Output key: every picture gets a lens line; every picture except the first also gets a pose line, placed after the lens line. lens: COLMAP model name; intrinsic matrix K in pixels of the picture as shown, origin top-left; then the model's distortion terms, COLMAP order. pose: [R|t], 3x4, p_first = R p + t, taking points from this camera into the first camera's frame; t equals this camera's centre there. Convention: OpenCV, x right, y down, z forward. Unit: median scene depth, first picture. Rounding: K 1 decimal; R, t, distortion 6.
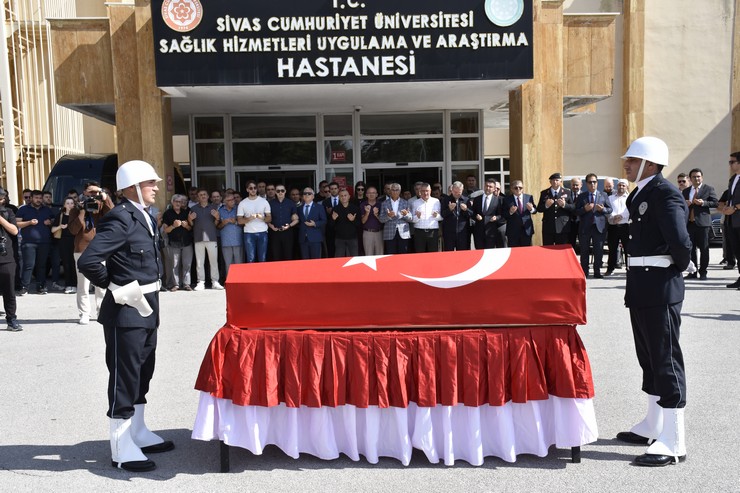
lens RADIAL K [[831.2, 0, 370.0], [0, 831.2, 246.5], [0, 0, 1]] dist [0.048766, 0.030636]
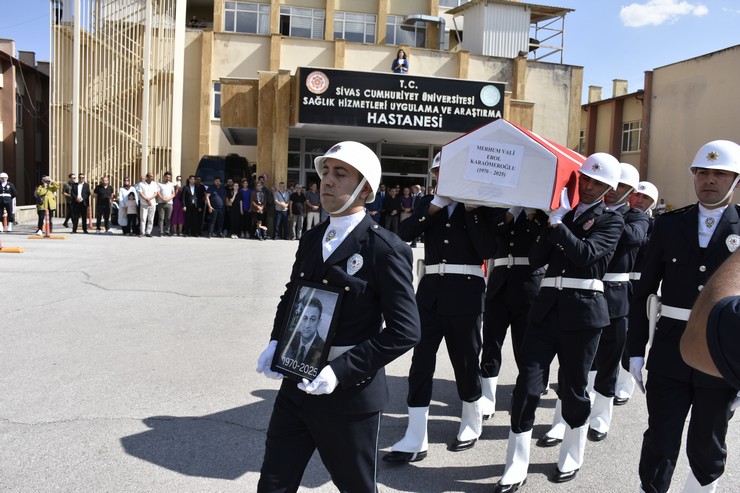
lens RADIAL K [[584.6, 0, 370.0], [0, 584.6, 246.5], [0, 0, 1]] dist [-0.171040, 0.134053]
pose [[0.987355, 0.051344, 0.149982, -0.274399], [-0.056654, 0.997902, 0.031342, 0.019365], [-0.148058, -0.039443, 0.988192, -0.224595]]
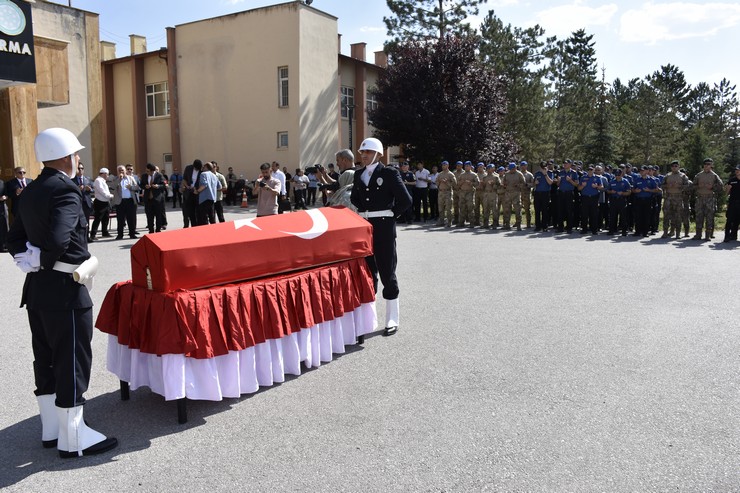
lens RADIAL K [[584.6, 0, 370.0], [0, 584.6, 246.5], [0, 0, 1]] dist [-0.171040, 0.134053]
pose [[0.551576, -0.083817, 0.829903, -0.232896], [0.042547, 0.996471, 0.072362, -0.000970], [-0.833039, -0.004603, 0.553196, 0.143780]]
